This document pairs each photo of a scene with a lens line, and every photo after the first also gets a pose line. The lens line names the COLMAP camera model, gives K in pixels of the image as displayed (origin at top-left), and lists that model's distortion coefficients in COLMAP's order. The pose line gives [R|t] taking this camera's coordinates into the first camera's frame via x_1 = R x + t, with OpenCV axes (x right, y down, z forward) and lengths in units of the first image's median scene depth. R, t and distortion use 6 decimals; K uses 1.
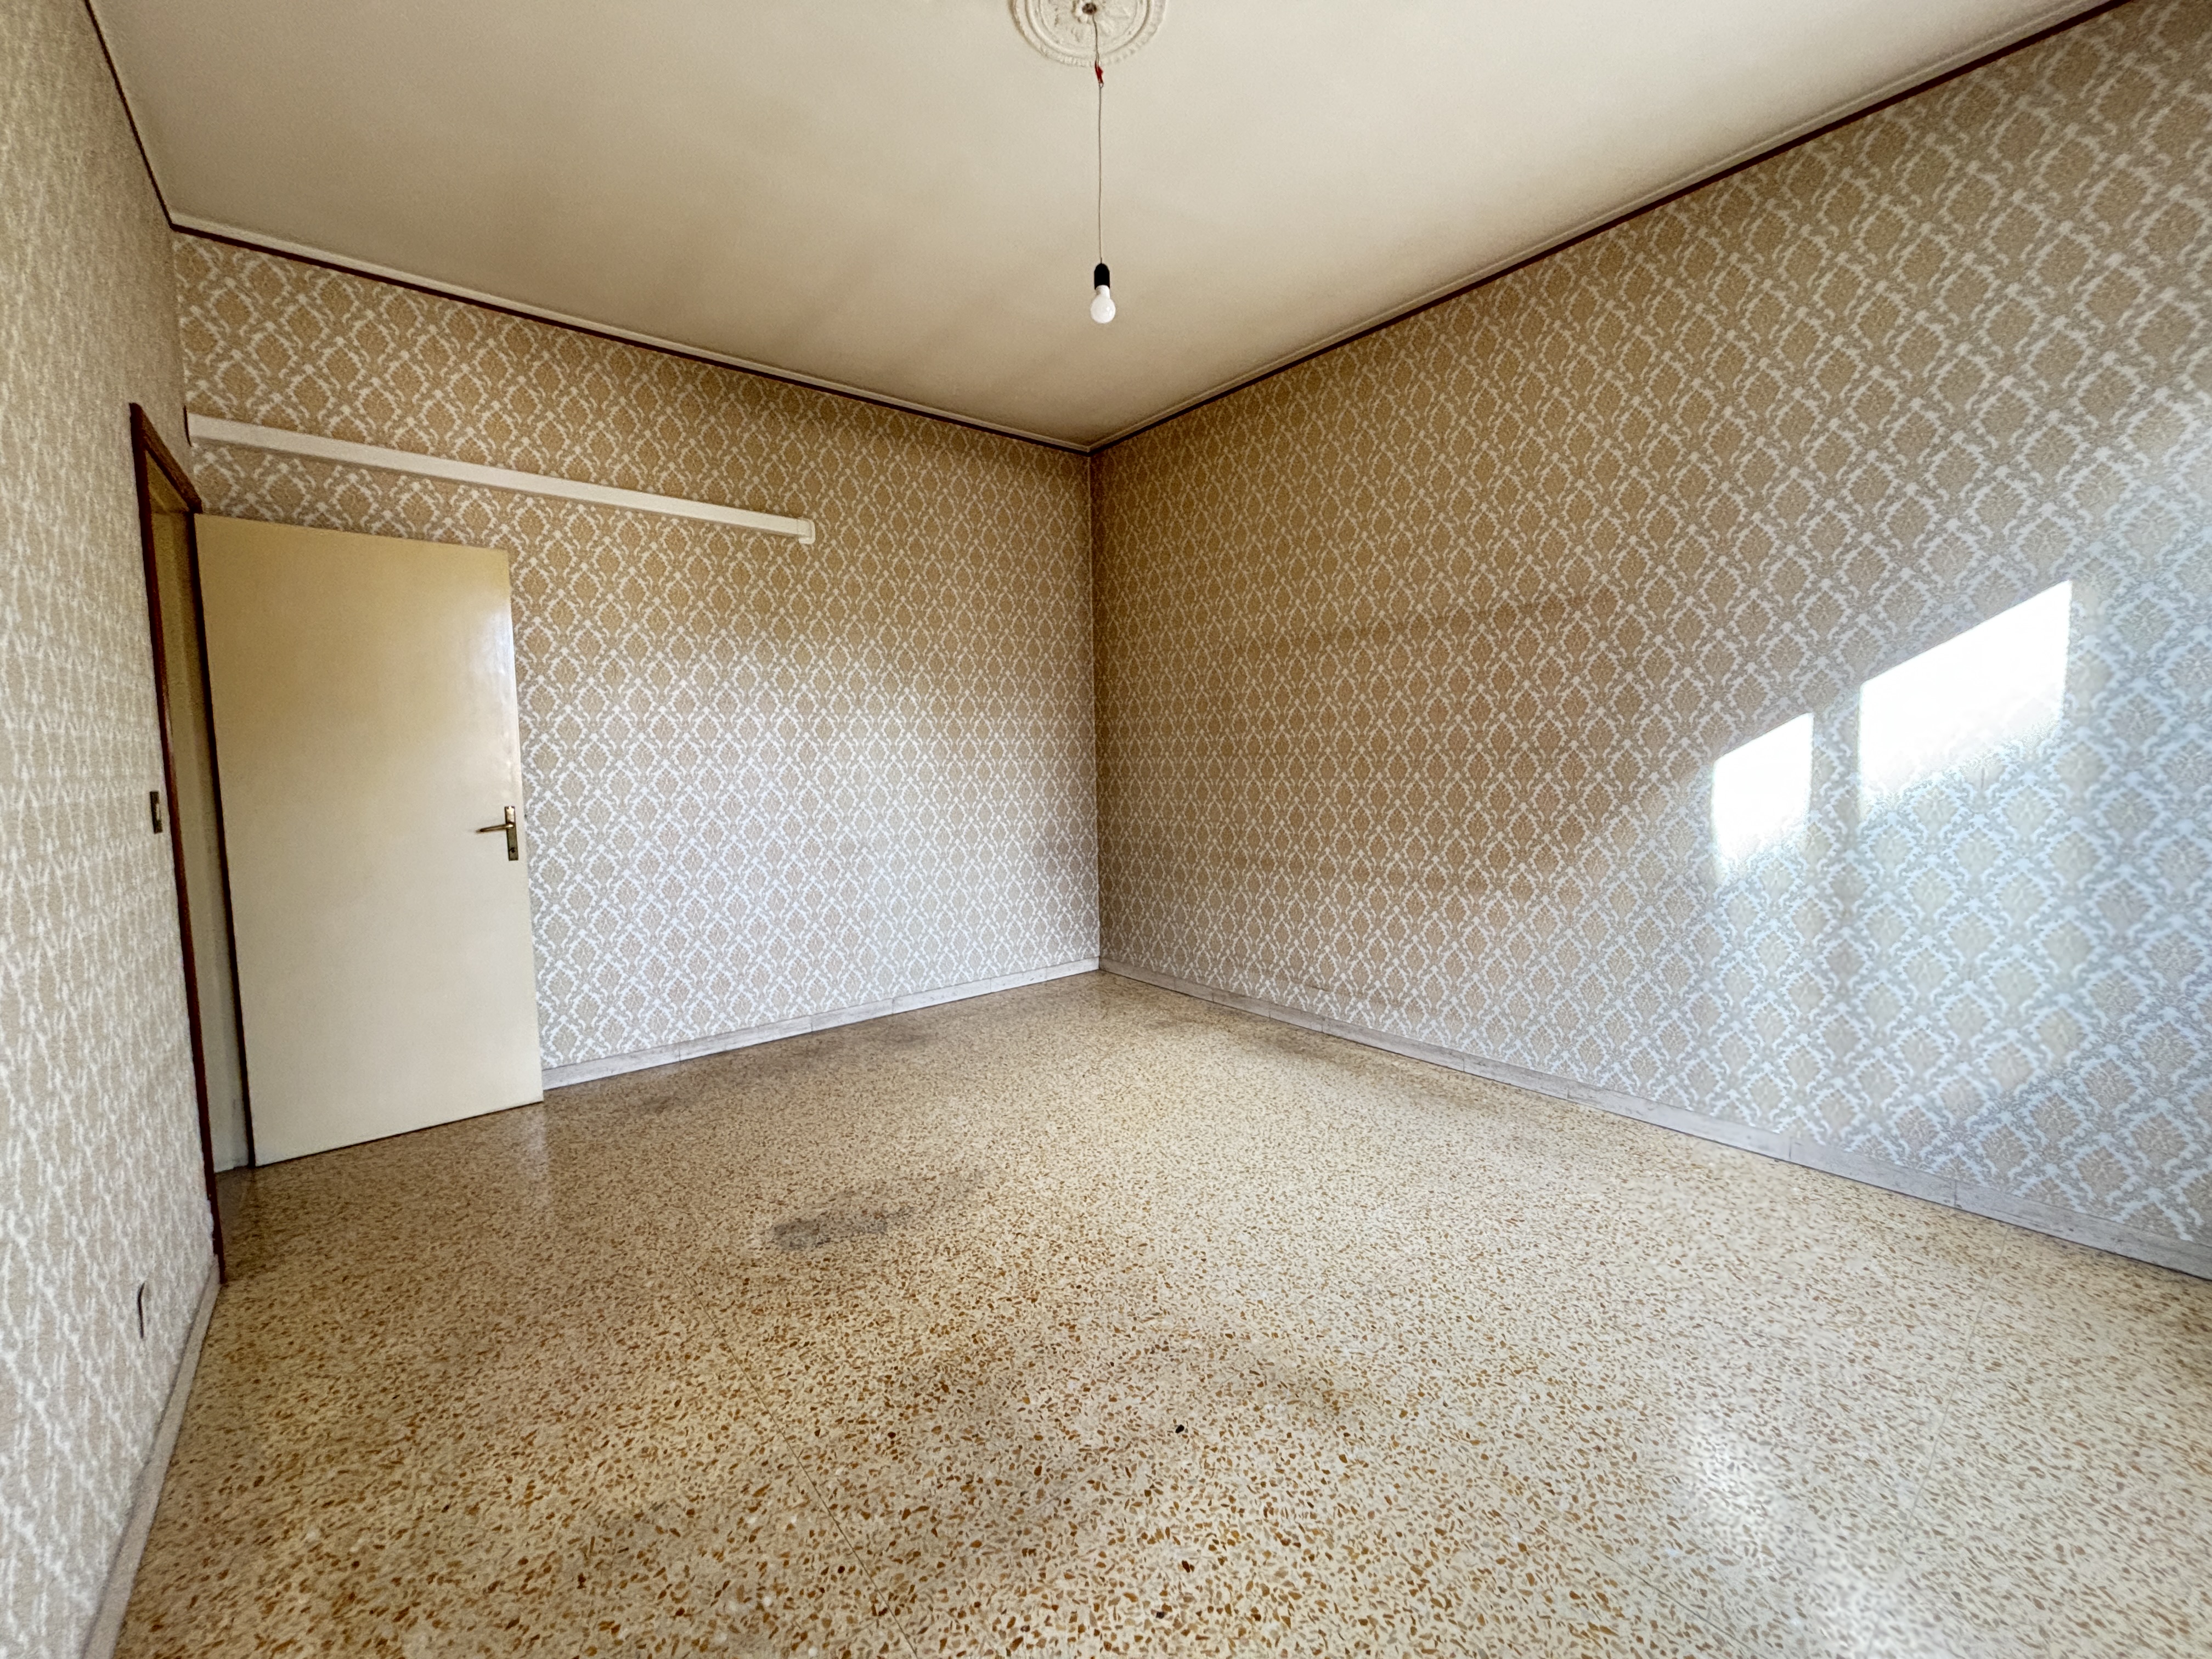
lens RADIAL K [[871.6, 0, 1103.3], [0, 871.6, 823.1], [0, 0, 1]] dist [0.002840, -0.004314]
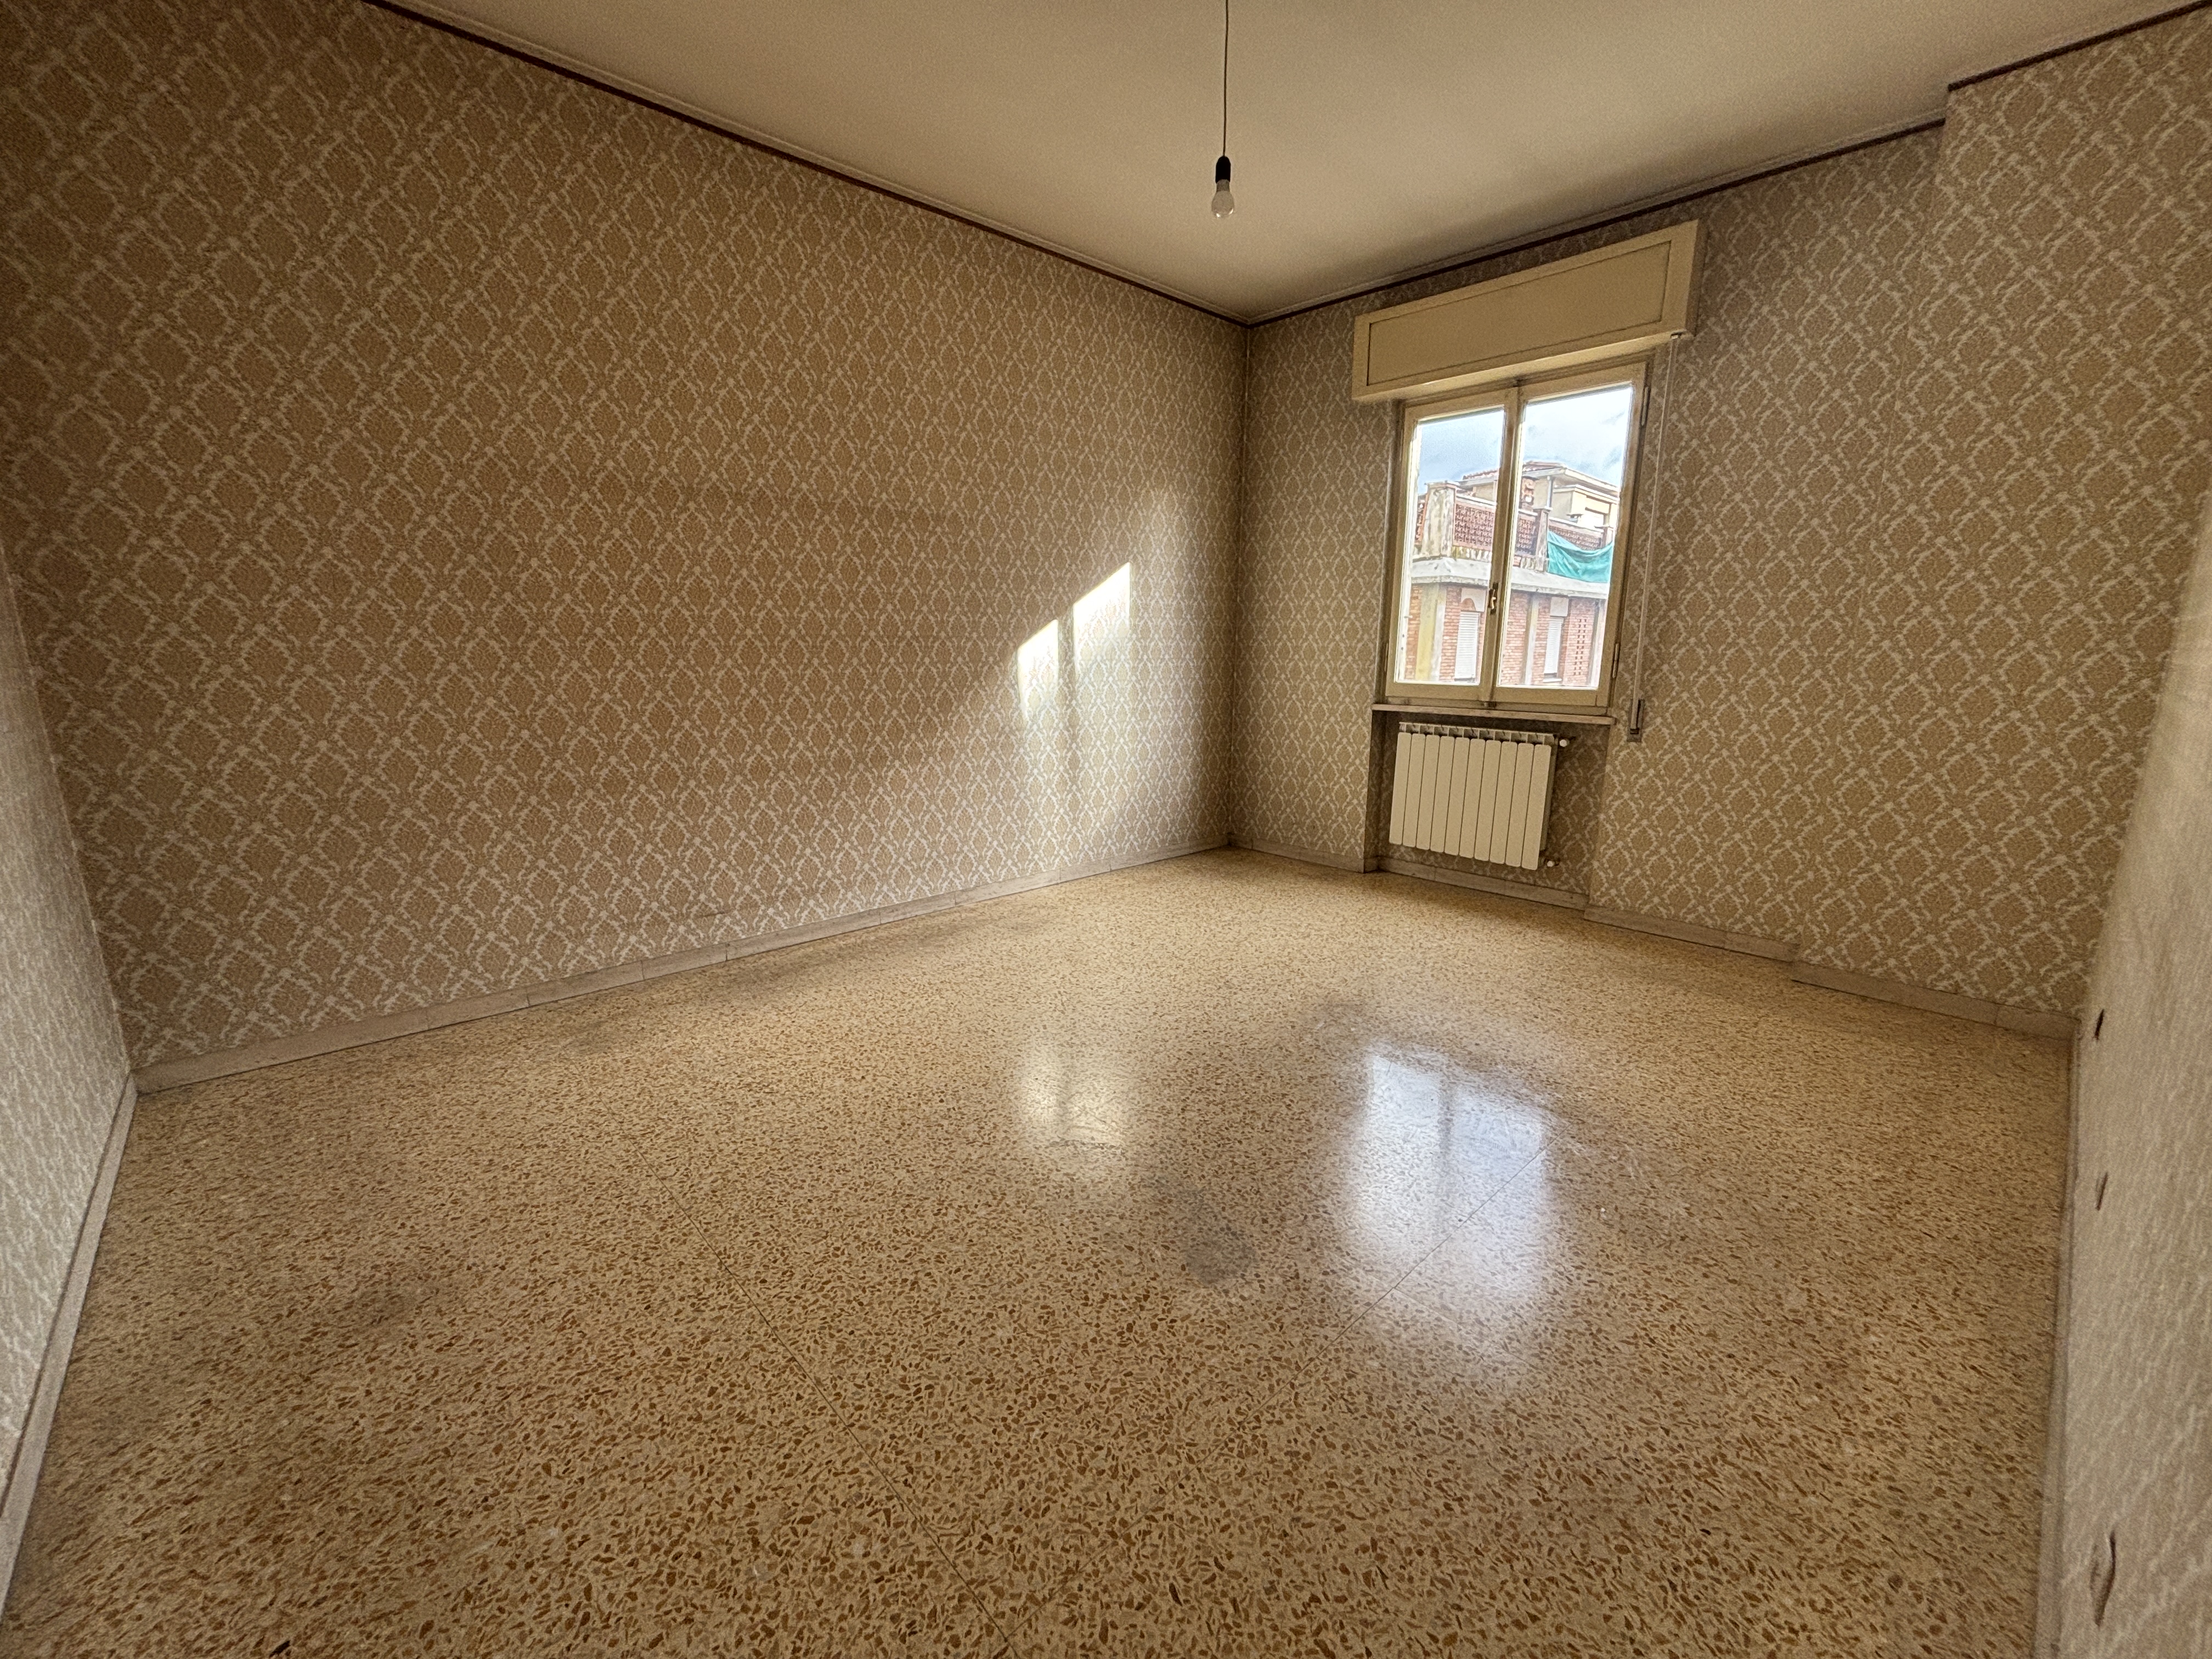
lens RADIAL K [[871.6, 0, 1103.3], [0, 871.6, 823.1], [0, 0, 1]] dist [0.002840, -0.004314]
pose [[-0.044157, -0.185752, 0.981604, -0.786780], [0.072404, 0.979383, 0.188589, -0.043758], [-0.996397, 0.079400, -0.029798, 0.835410]]
